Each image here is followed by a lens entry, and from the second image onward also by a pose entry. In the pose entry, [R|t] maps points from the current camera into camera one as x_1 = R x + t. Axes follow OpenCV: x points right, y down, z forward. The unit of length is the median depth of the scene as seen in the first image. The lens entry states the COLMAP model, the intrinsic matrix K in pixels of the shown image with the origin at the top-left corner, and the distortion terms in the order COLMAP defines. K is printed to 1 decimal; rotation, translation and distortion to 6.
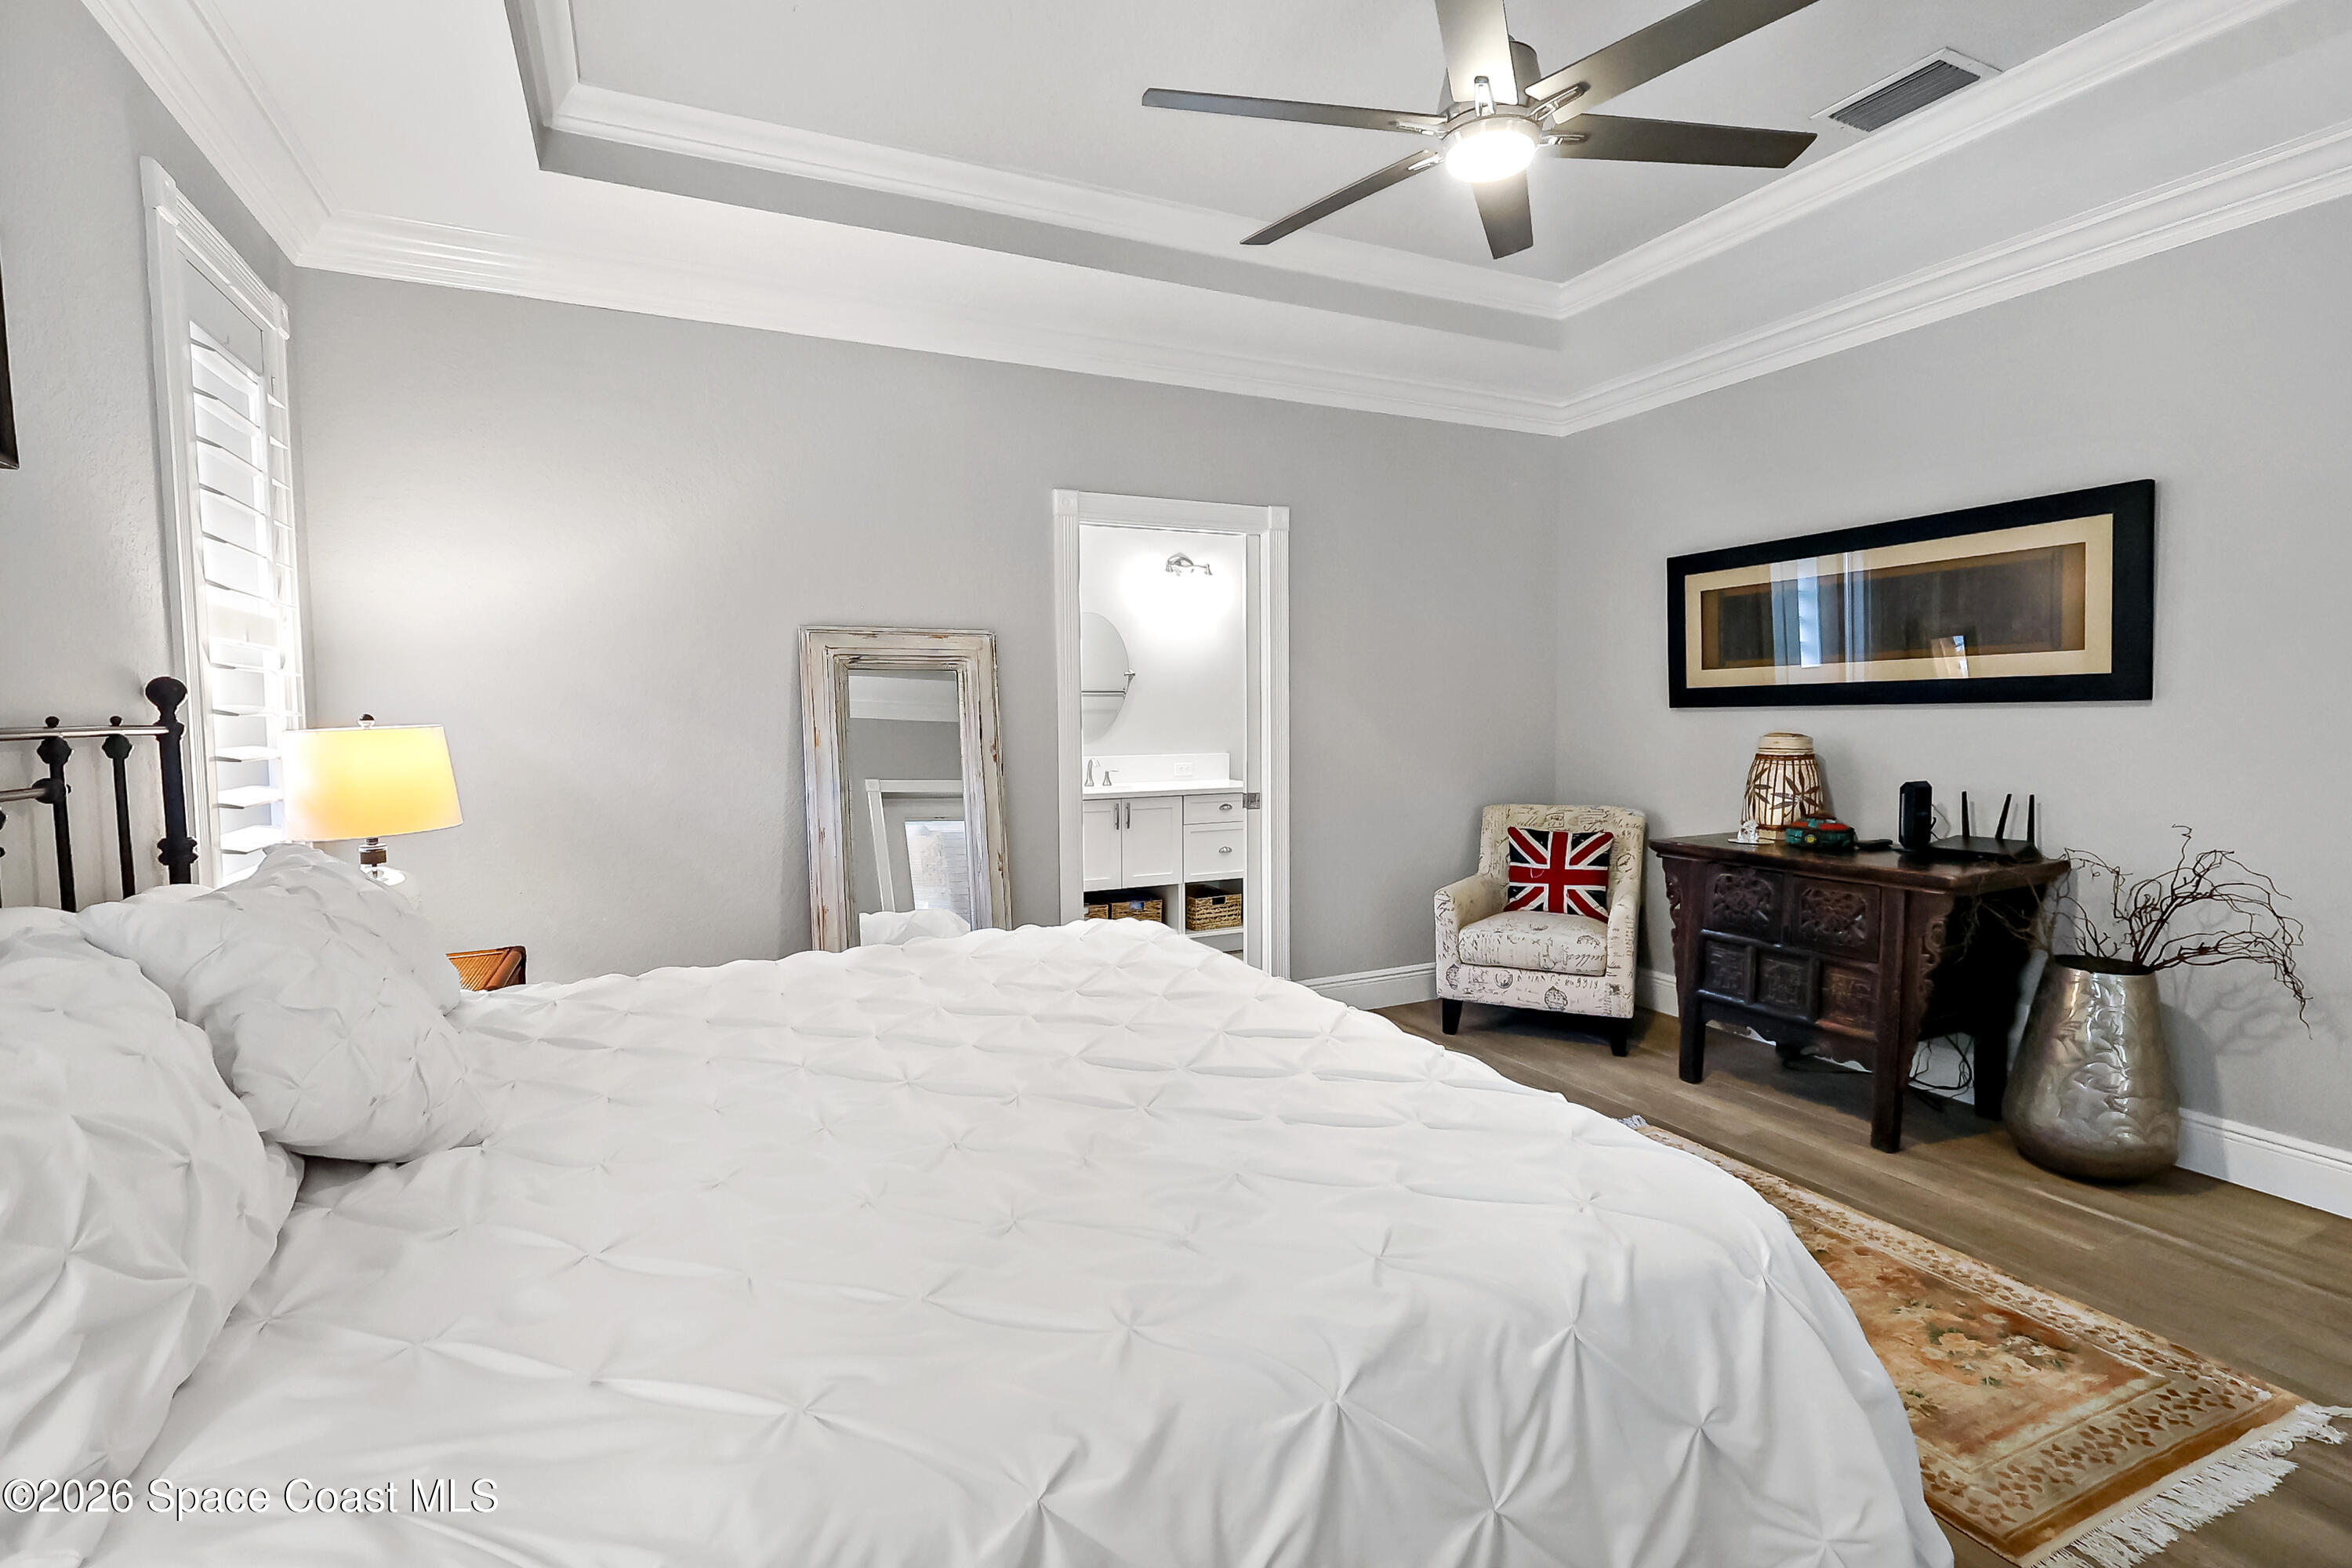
lens RADIAL K [[1090.5, 0, 1173.4], [0, 1090.5, 775.4], [0, 0, 1]] dist [-0.000809, 0.001357]
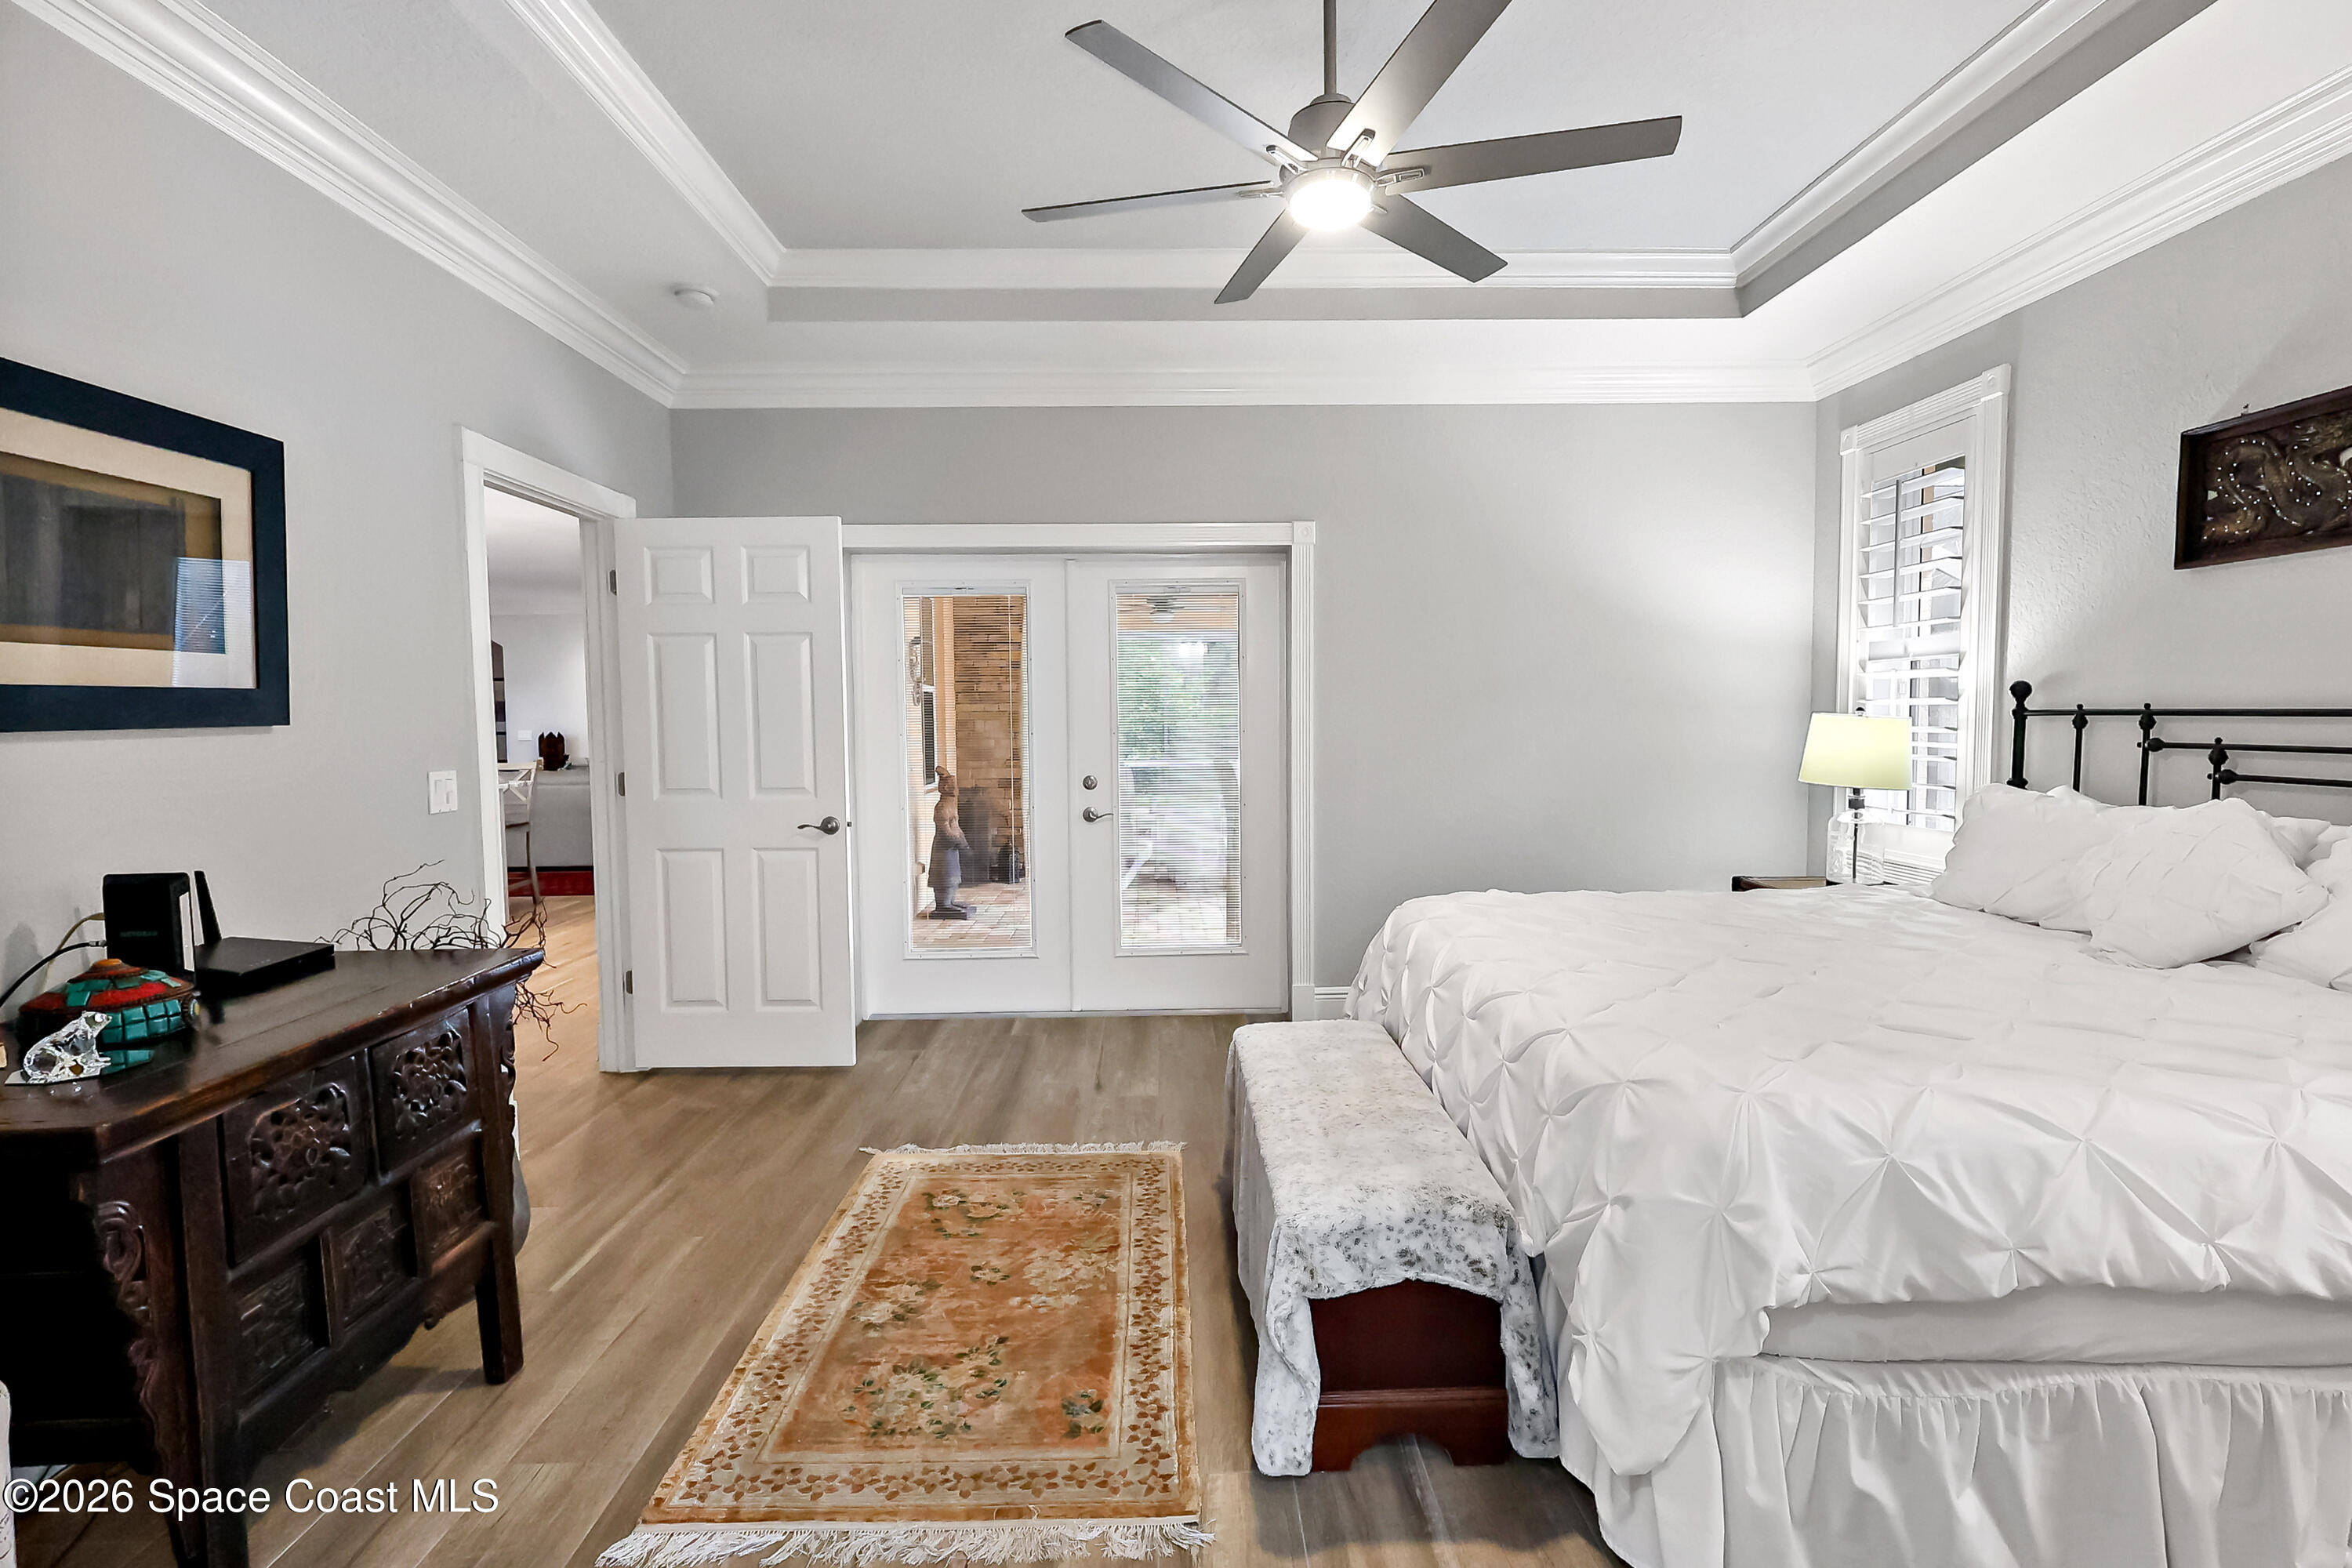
lens RADIAL K [[1090.5, 0, 1173.8], [0, 1090.5, 778.9], [0, 0, 1]] dist [-0.000809, 0.001357]
pose [[-0.913234, -0.011239, 0.407280, -0.008244], [0.037876, 0.992949, 0.112330, -0.093270], [-0.405671, 0.118010, -0.906369, 1.437594]]
